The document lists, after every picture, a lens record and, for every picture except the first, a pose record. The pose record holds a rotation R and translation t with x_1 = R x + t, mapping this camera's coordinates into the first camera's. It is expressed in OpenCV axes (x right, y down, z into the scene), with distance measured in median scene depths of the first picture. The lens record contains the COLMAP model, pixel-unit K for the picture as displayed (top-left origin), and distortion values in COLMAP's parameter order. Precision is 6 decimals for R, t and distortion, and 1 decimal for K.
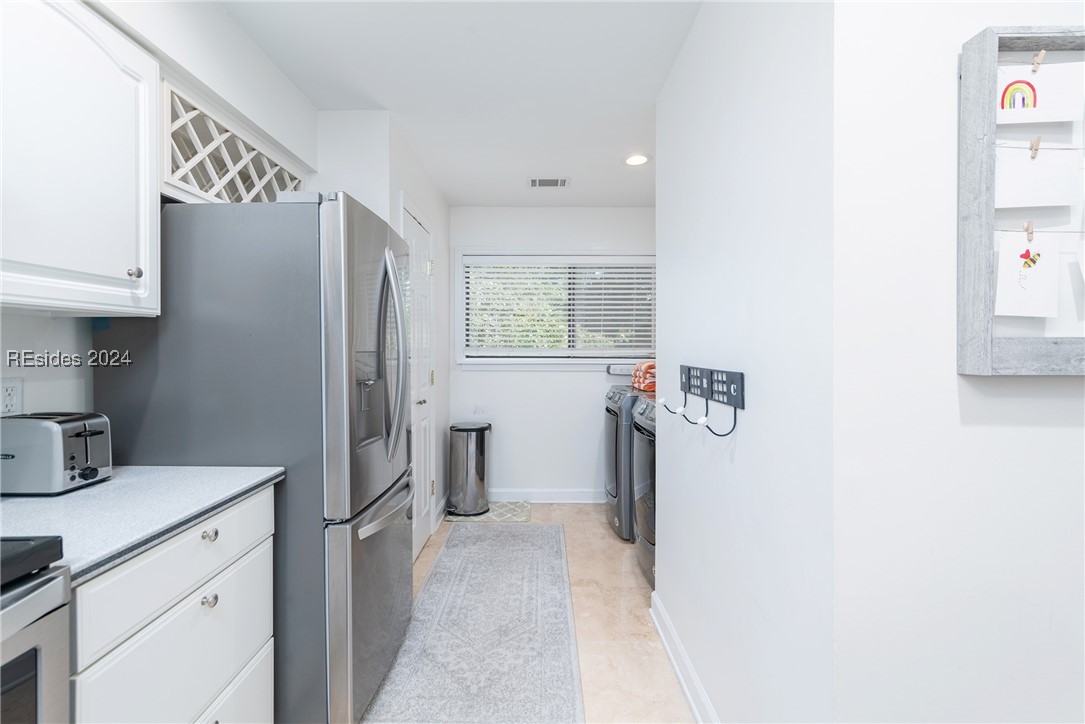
lens RADIAL K [[442.7, 0, 539.2], [0, 442.7, 350.0], [0, 0, 1]] dist [0.000114, 0.000228]
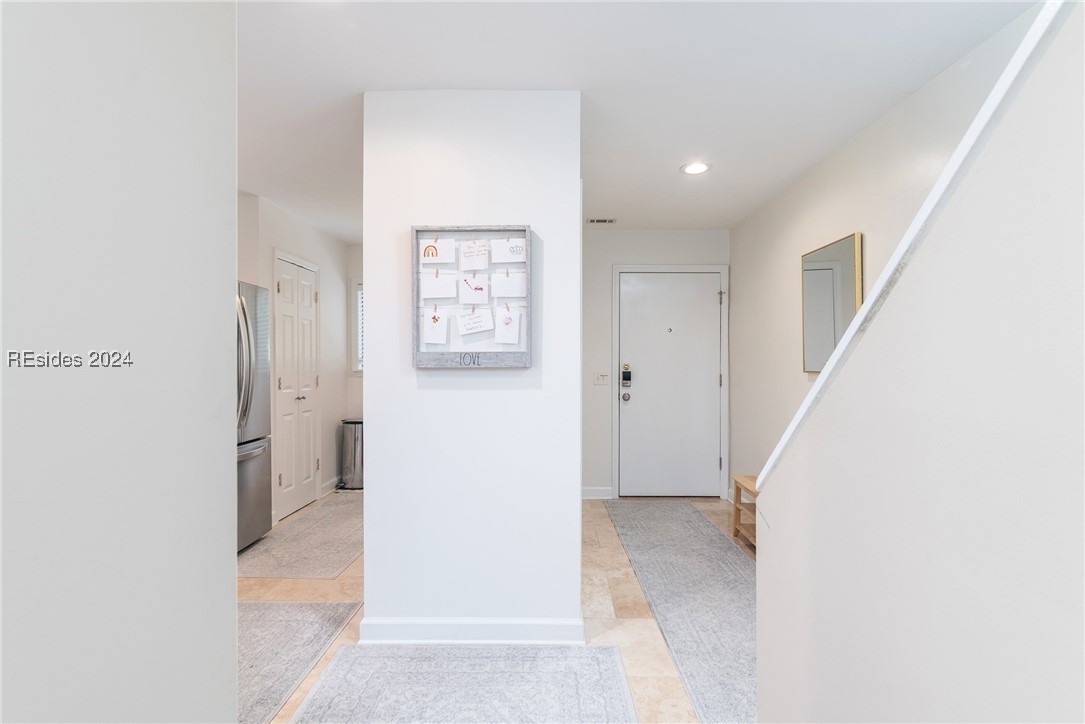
lens RADIAL K [[473.1, 0, 546.0], [0, 473.1, 358.1], [0, 0, 1]] dist [-0.001259, -0.000351]
pose [[0.999939, -0.001967, -0.010872, 0.399033], [0.001866, 0.999955, -0.009272, 0.006812], [0.010890, 0.009251, 0.999898, -0.358645]]
